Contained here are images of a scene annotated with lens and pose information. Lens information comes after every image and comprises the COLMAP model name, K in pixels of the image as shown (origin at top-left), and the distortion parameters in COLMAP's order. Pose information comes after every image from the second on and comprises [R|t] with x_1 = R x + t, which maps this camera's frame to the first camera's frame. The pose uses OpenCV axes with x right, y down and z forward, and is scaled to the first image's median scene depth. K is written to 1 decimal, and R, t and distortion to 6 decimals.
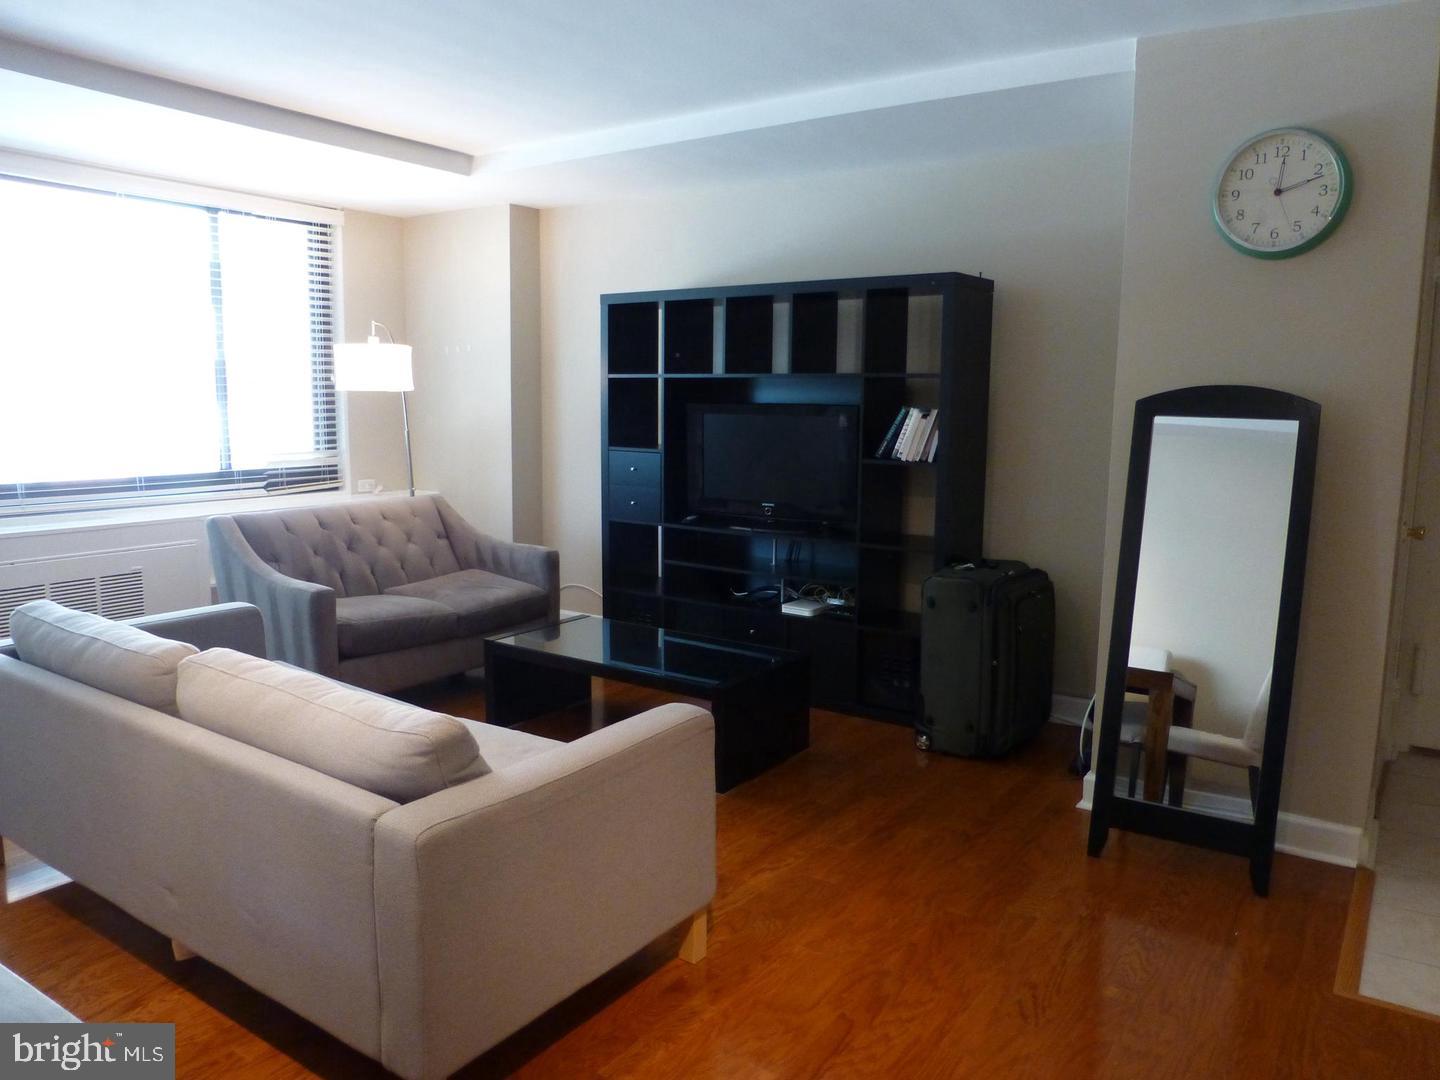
lens RADIAL K [[1034.7, 0, 720.0], [0, 1034.7, 540.0], [0, 0, 1]] dist [-0.001777, -0.001230]
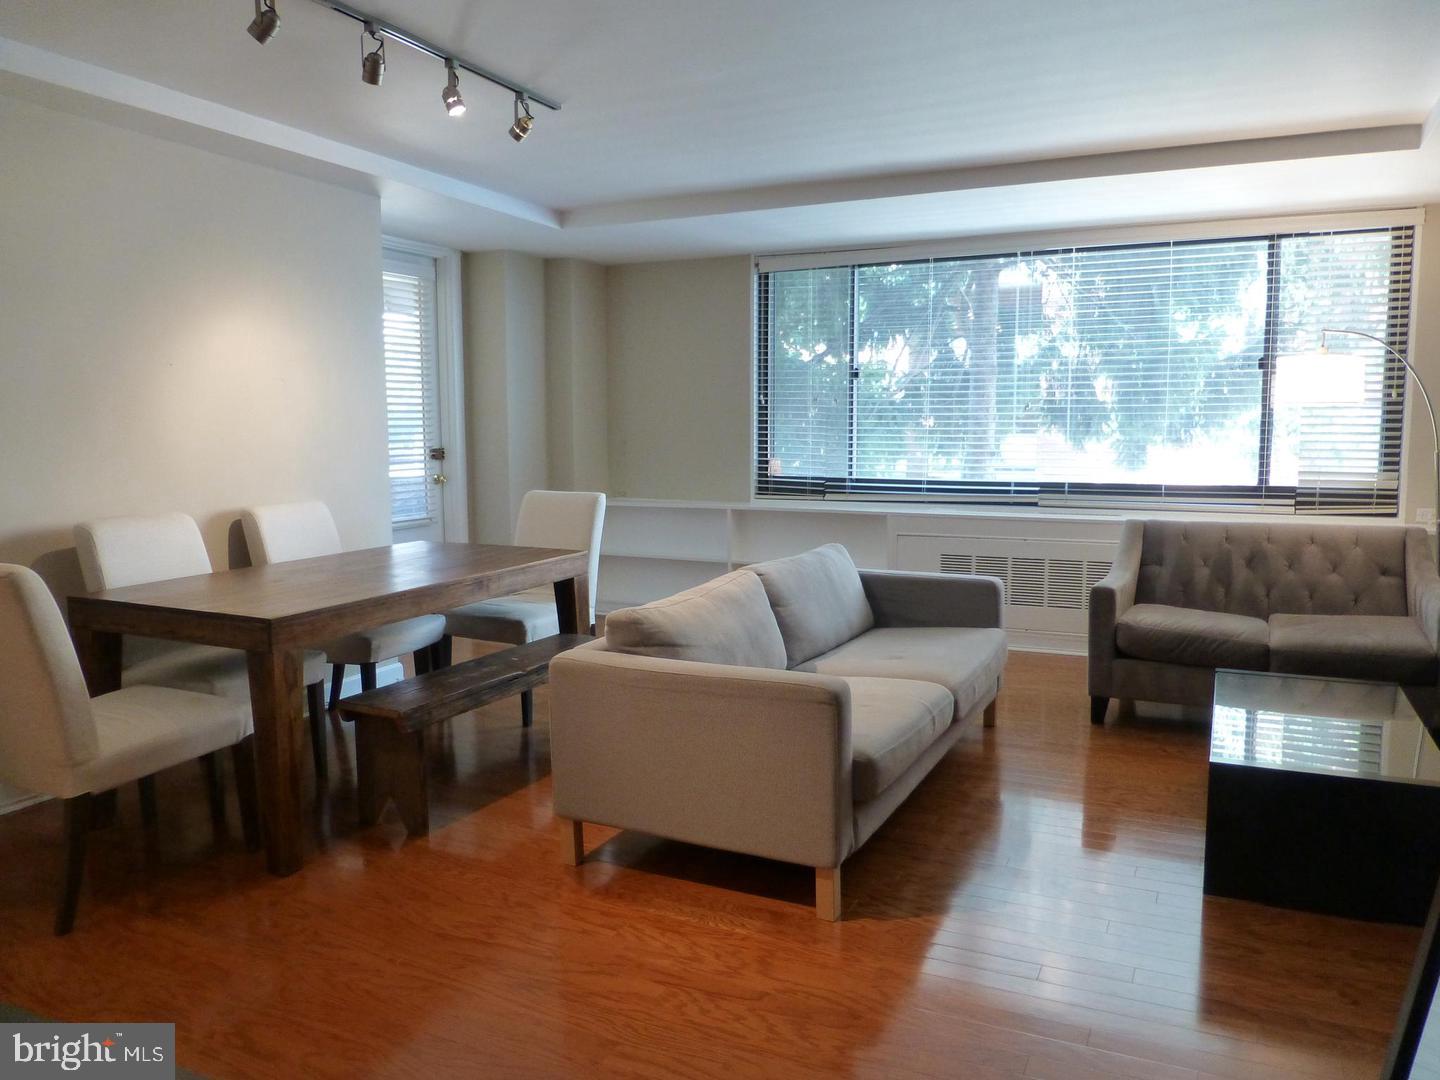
lens RADIAL K [[1057.5, 0, 720.0], [0, 1057.5, 540.0], [0, 0, 1]] dist [-0.002151, -0.000563]
pose [[0.150267, 0.119656, -0.981378, 0.492376], [-0.121522, 0.987357, 0.101778, -0.055479], [0.981148, 0.103965, 0.162908, 0.301134]]
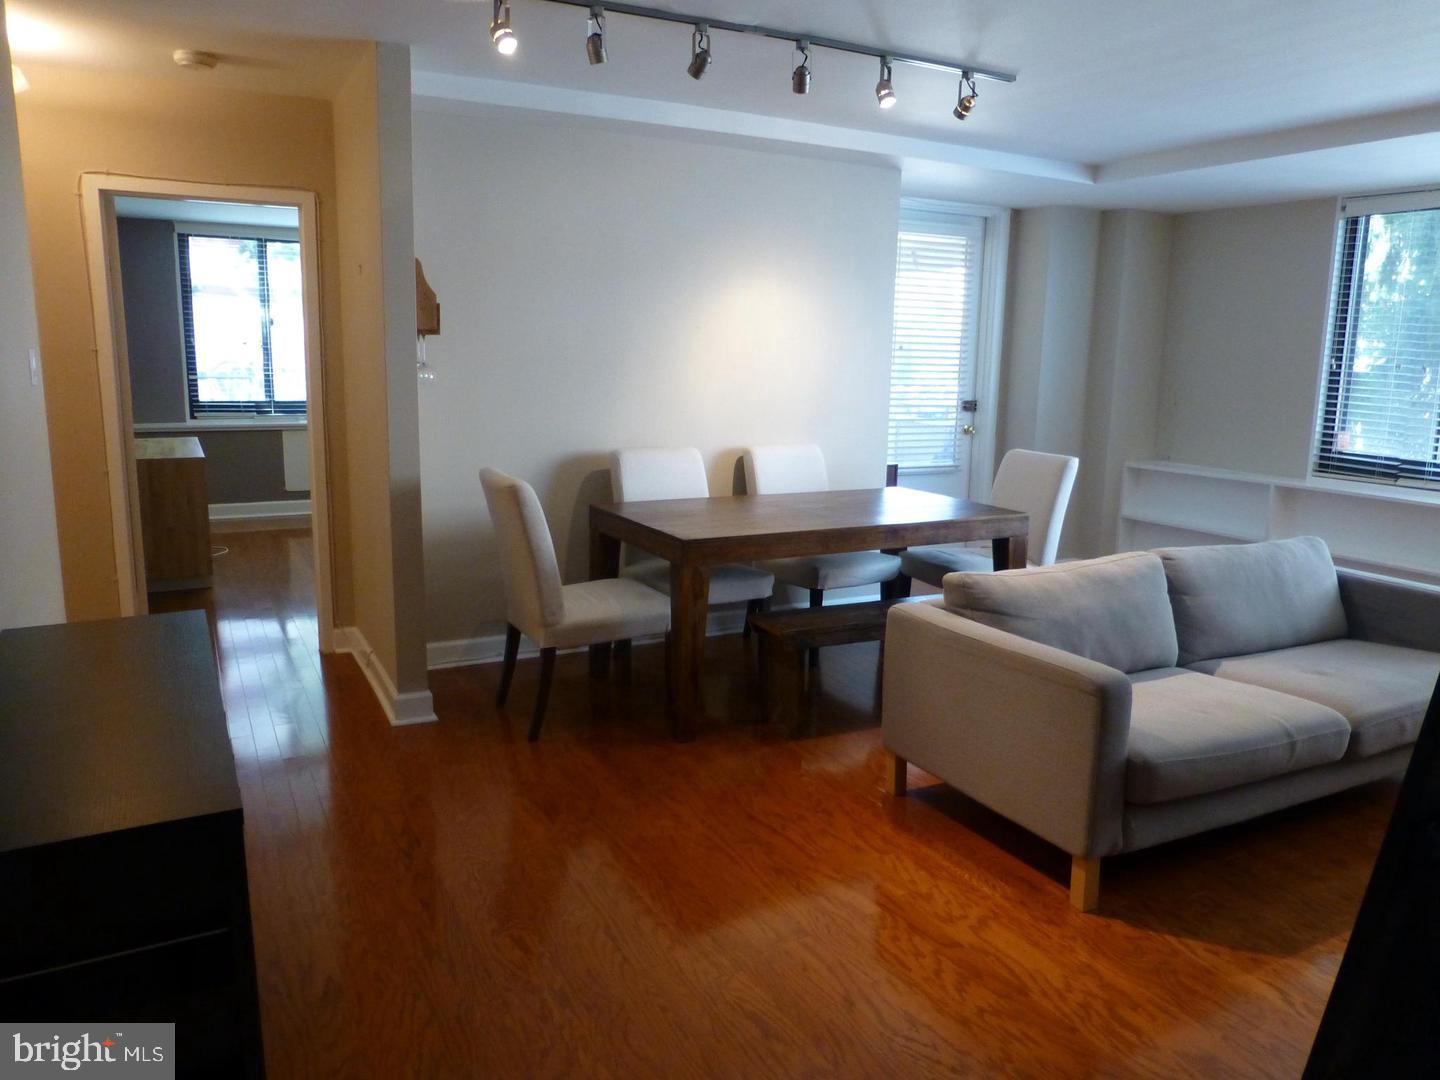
lens RADIAL K [[1054.7, 0, 720.0], [0, 1054.7, 540.0], [0, 0, 1]] dist [-0.023928, 0.001501]
pose [[-0.458732, 0.153786, -0.875166, 0.516727], [-0.131041, 0.962432, 0.237808, -0.099642], [0.878859, 0.223773, -0.421346, 0.487570]]
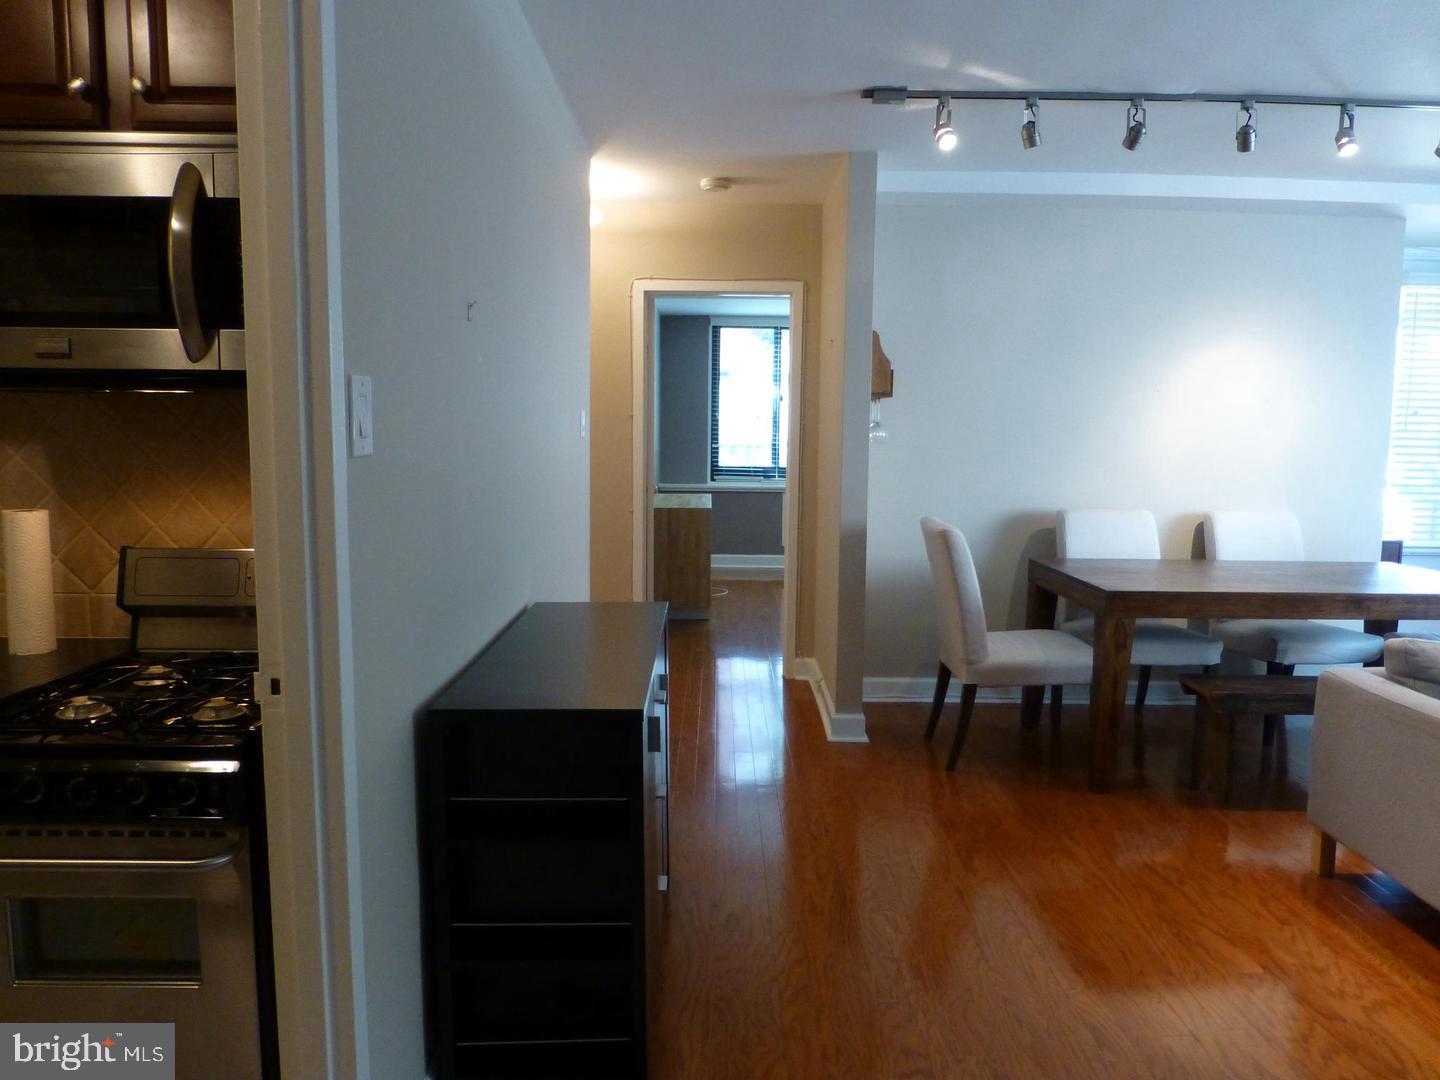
lens RADIAL K [[1050.5, 0, 698.1], [0, 1050.5, 541.4], [0, 0, 1]] dist [-0.044552, -0.000290]
pose [[-0.826911, 0.057937, -0.559340, 0.537469], [-0.079130, 0.972792, 0.217747, -0.094165], [0.556737, 0.224318, -0.799828, 0.578152]]
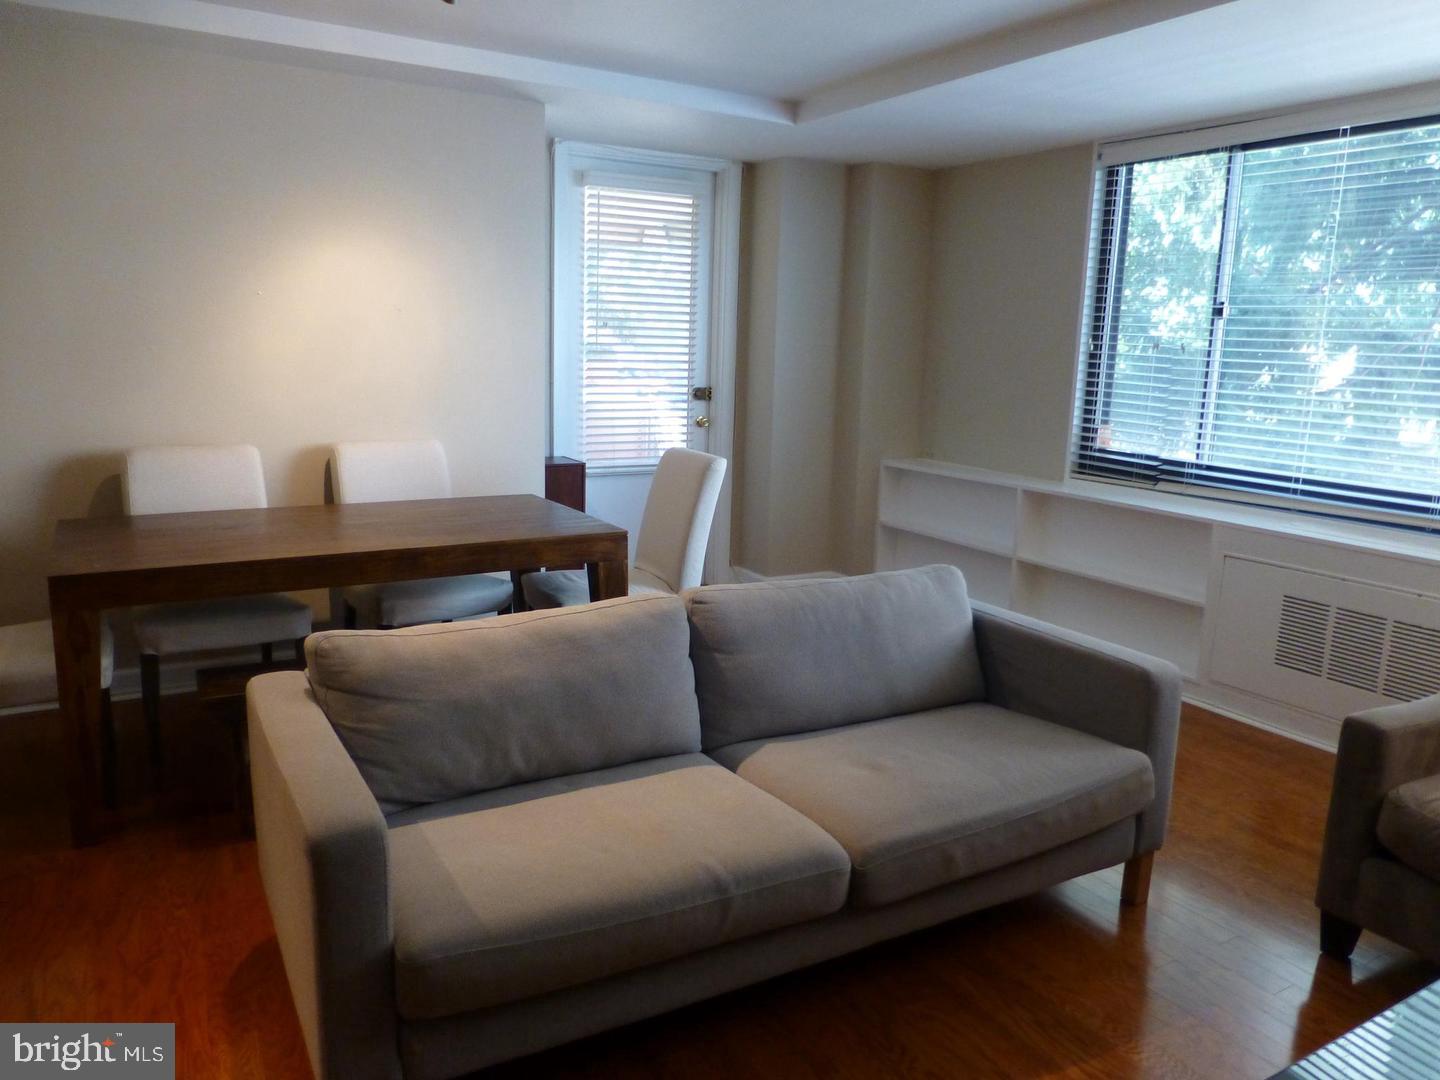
lens RADIAL K [[1049.0, 0, 720.0], [0, 1049.0, 540.0], [0, 0, 1]] dist [-0.004466, 0.001505]
pose [[-0.427087, 0.164466, -0.889127, 0.208283], [-0.139541, 0.959551, 0.244520, -0.116574], [0.893378, 0.228501, -0.386862, 0.661965]]
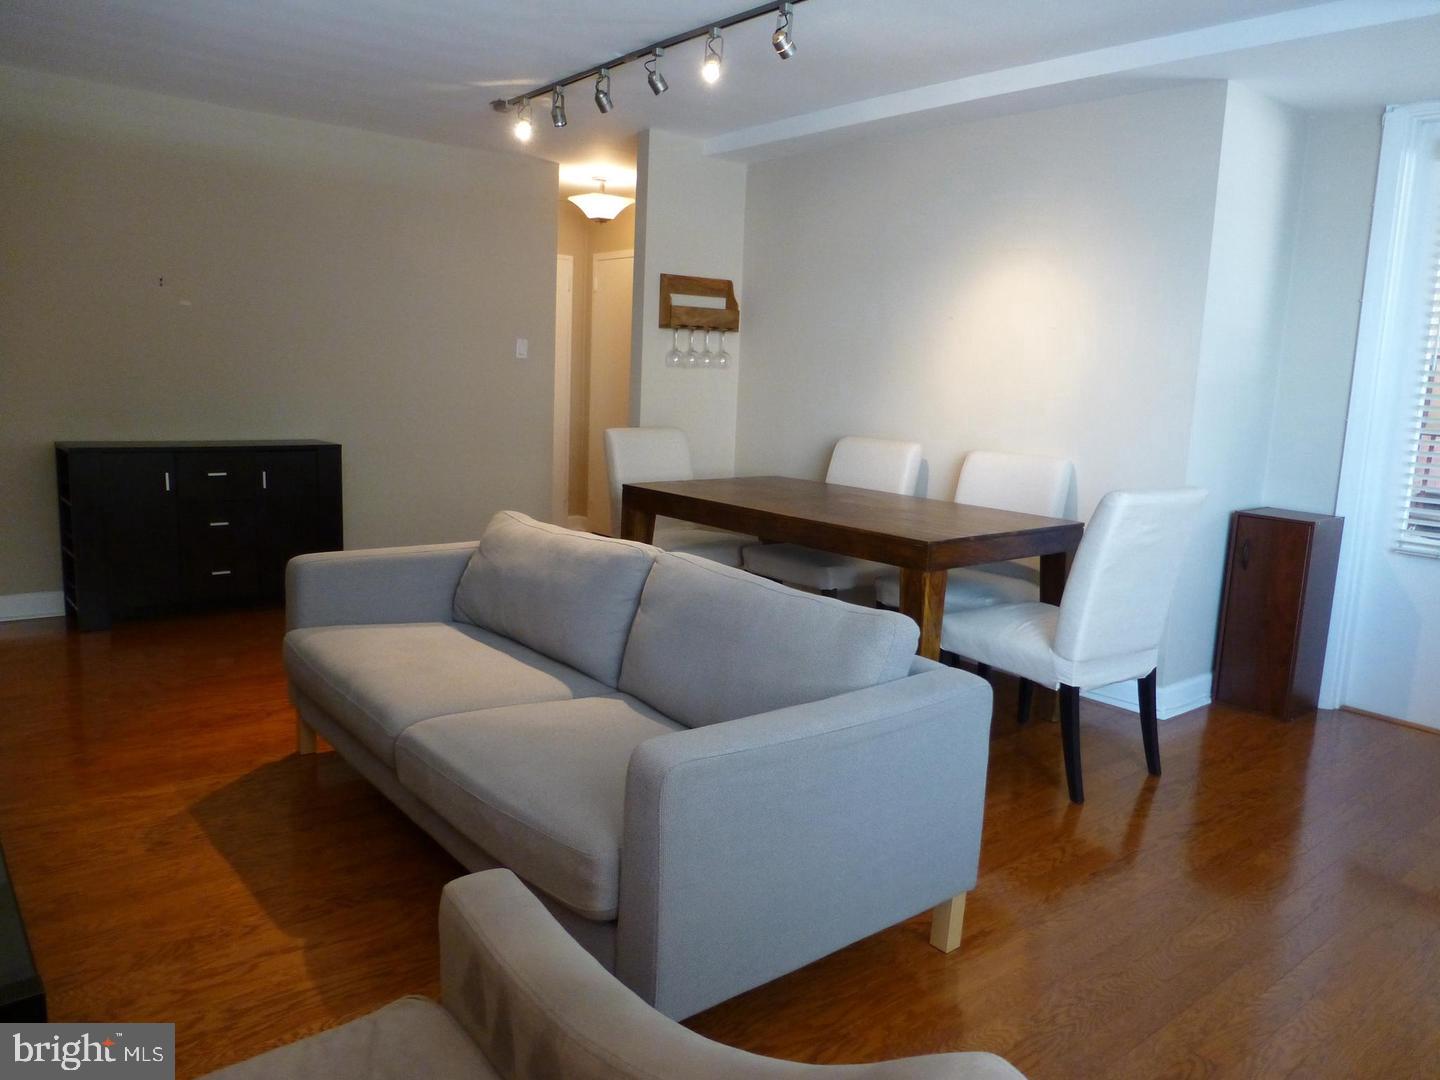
lens RADIAL K [[1042.2, 0, 720.0], [0, 1042.2, 540.0], [0, 0, 1]] dist [-0.035496, -0.006904]
pose [[-0.962532, -0.075129, 0.260551, -0.425078], [0.001431, 0.959432, 0.281935, -0.123622], [-0.271163, 0.271744, -0.923377, 0.957829]]
